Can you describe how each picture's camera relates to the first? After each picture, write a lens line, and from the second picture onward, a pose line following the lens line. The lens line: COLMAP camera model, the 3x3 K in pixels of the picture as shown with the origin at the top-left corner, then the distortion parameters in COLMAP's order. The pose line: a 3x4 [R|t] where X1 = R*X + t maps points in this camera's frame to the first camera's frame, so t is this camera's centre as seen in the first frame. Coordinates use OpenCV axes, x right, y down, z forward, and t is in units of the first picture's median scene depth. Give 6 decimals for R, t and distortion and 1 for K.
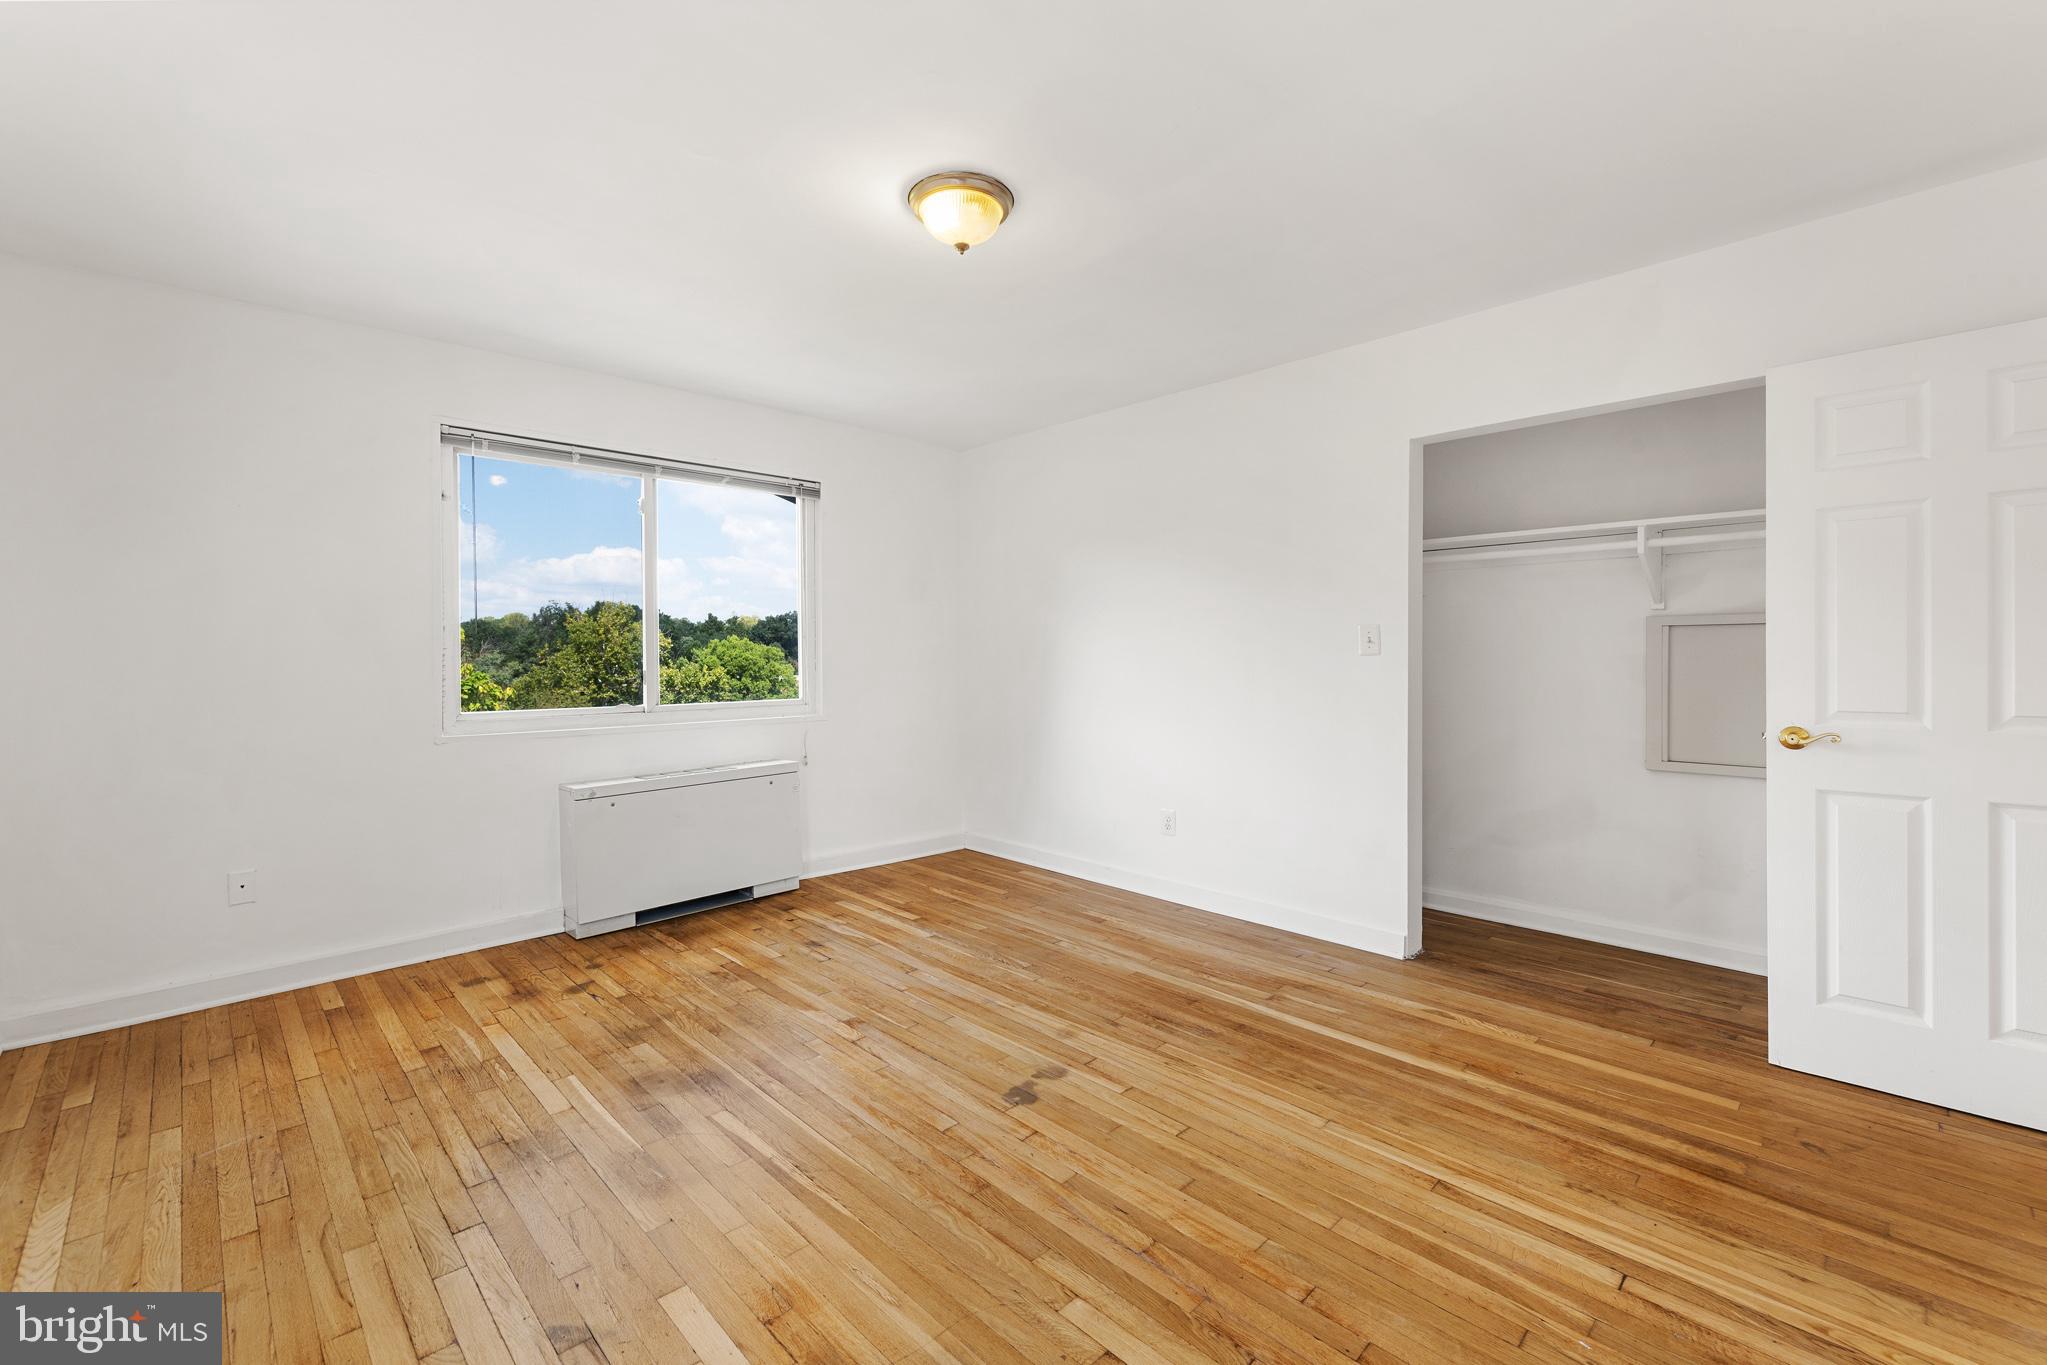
lens RADIAL K [[859.2, 0, 1019.7], [0, 859.2, 666.6], [0, 0, 1]] dist [-0.000447, -0.000112]
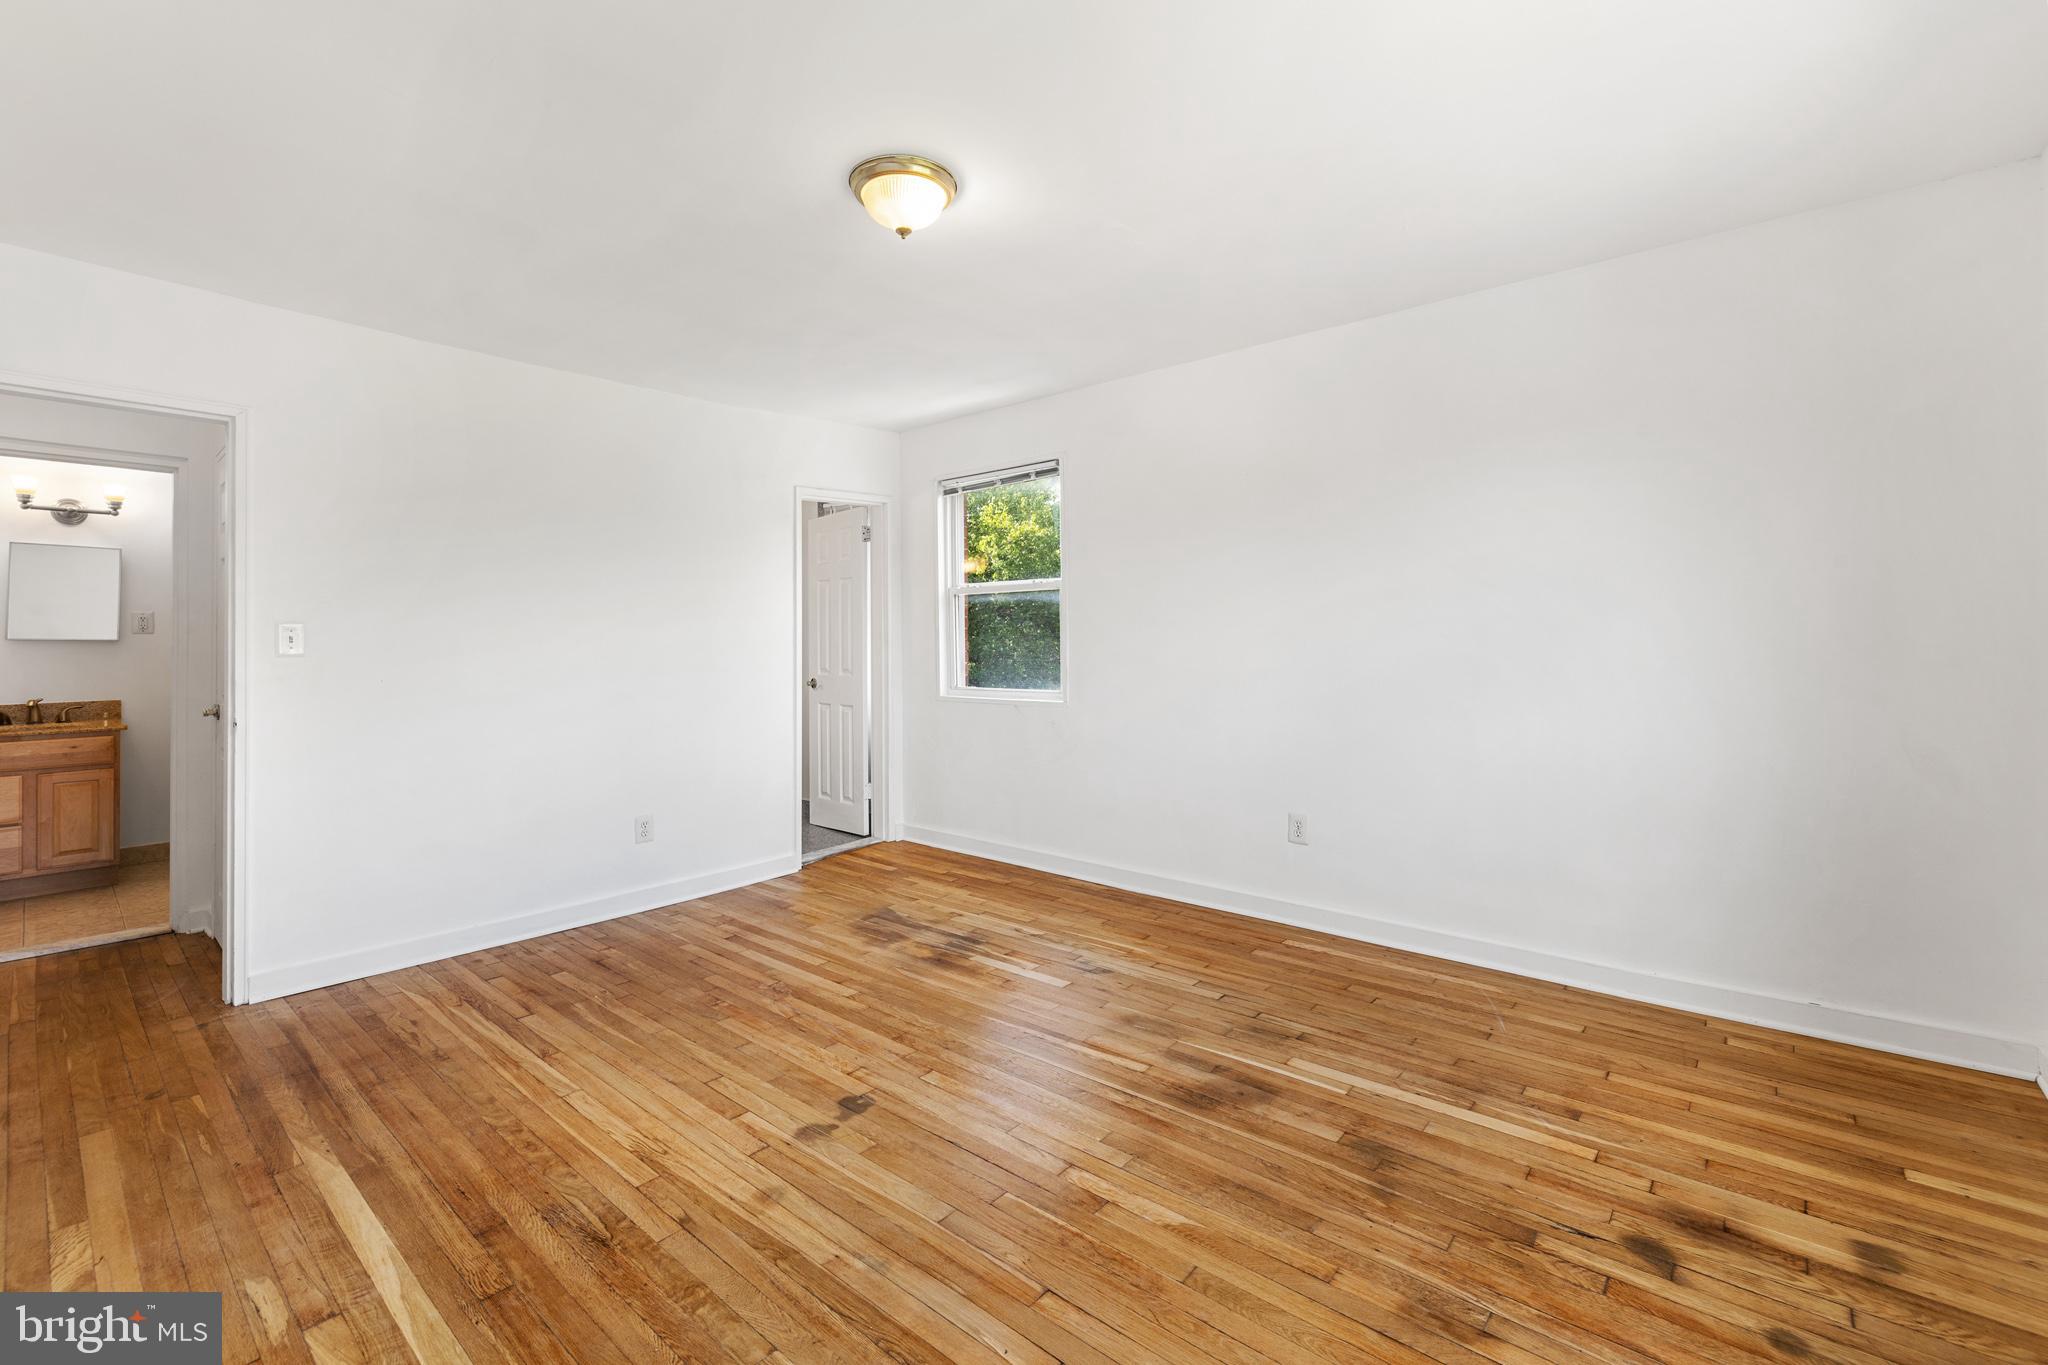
lens RADIAL K [[859.6, 0, 1020.2], [0, 859.6, 666.6], [0, 0, 1]] dist [-0.000447, -0.000112]
pose [[-0.996343, 0.018939, -0.083315, -0.108061], [0.016257, 0.999331, 0.032755, -0.017342], [0.083879, 0.031281, -0.995985, 1.904486]]
